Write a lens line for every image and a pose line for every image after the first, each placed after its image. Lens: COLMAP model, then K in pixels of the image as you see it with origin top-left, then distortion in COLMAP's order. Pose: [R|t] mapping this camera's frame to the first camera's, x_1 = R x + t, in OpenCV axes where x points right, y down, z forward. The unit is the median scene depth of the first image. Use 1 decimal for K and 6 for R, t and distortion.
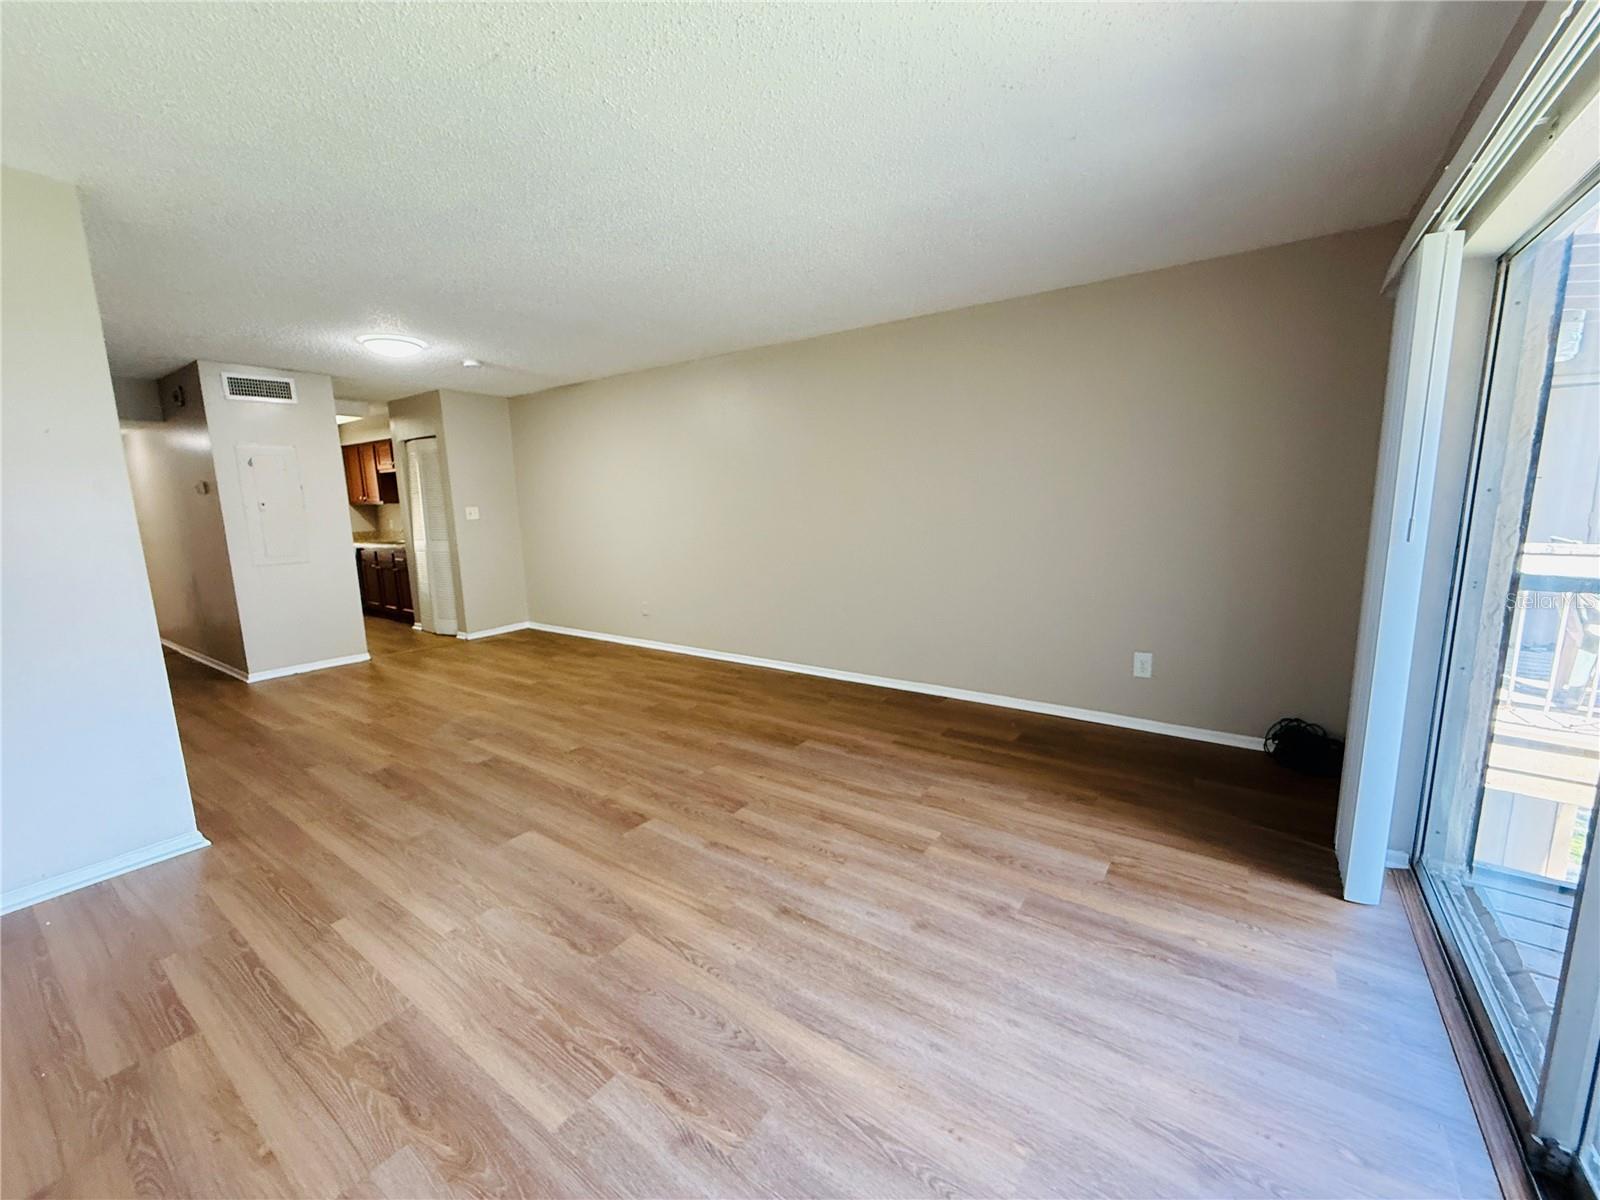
lens RADIAL K [[642.6, 0, 799.5], [0, 642.6, 599.8], [0, 0, 1]] dist [0.010307, 0.000108]
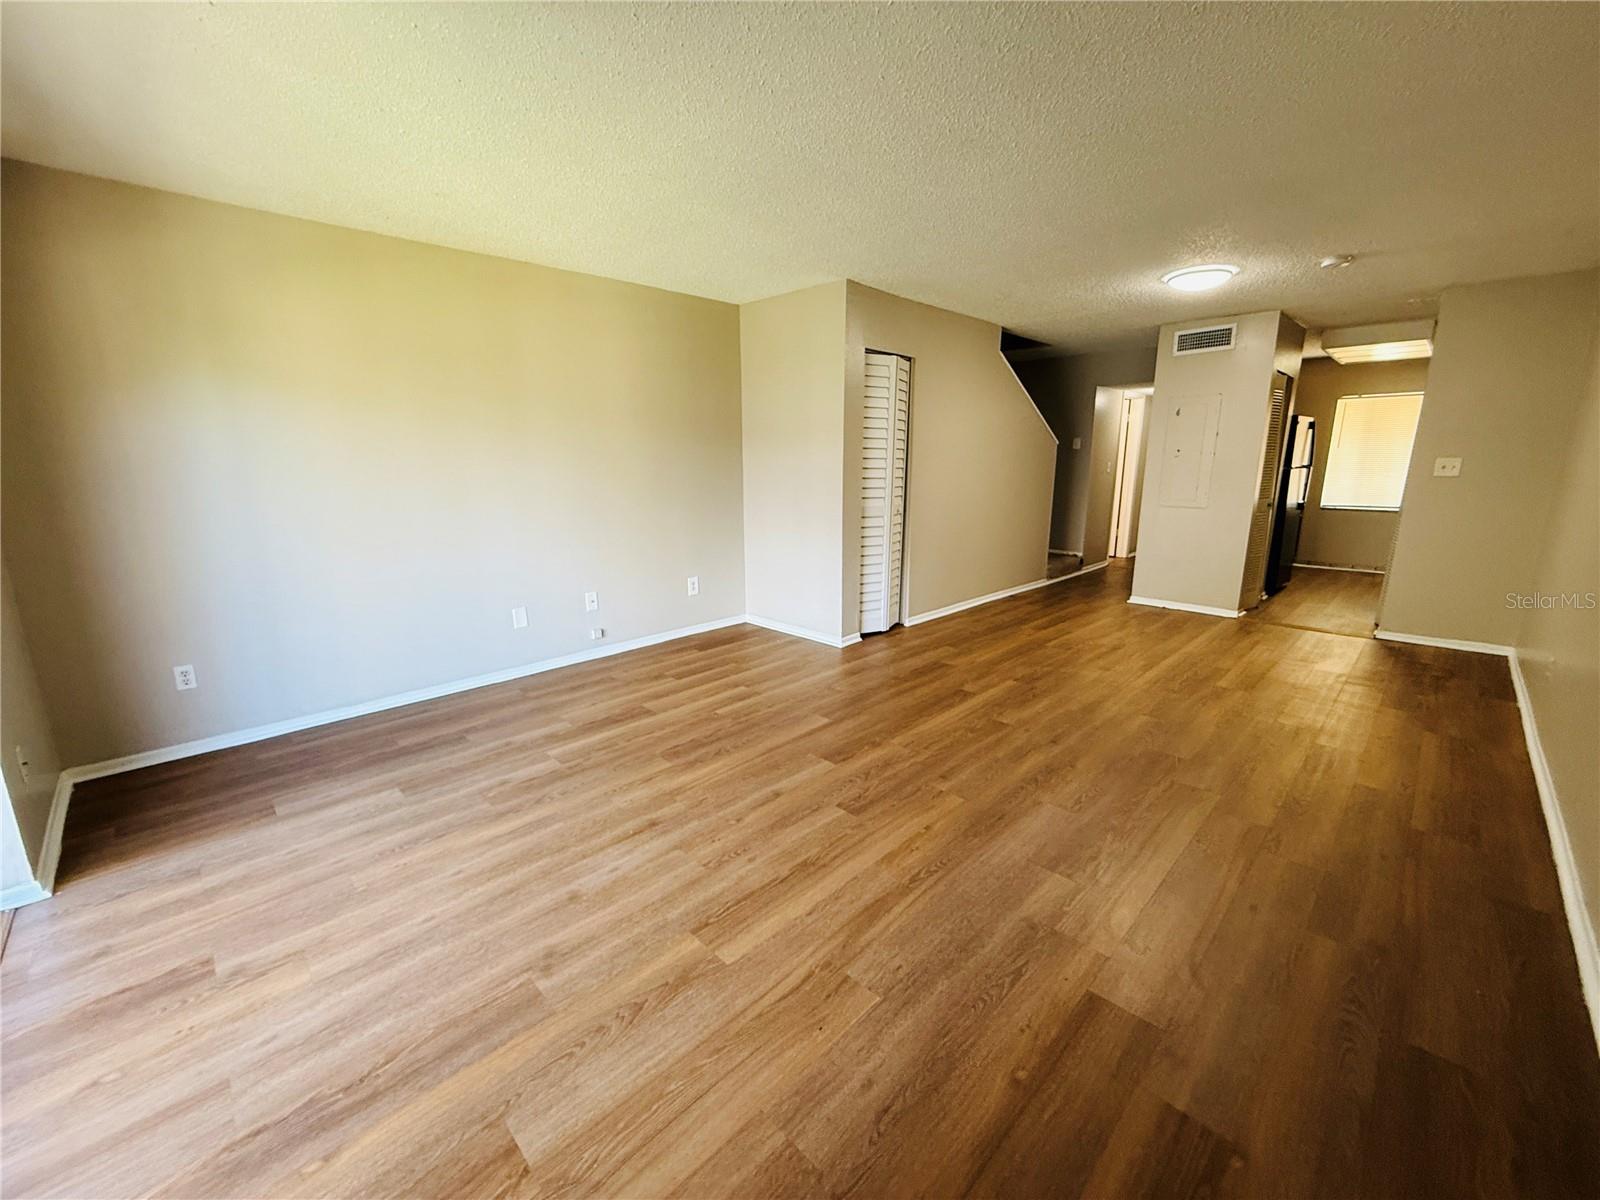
lens RADIAL K [[642.6, 0, 799.3], [0, 642.6, 602.5], [0, 0, 1]] dist [0.010307, 0.000108]
pose [[-0.173395, 0.242348, -0.954569, 0.821079], [-0.145920, 0.952231, 0.268261, -0.212327], [0.973982, 0.185806, -0.129748, 1.166993]]
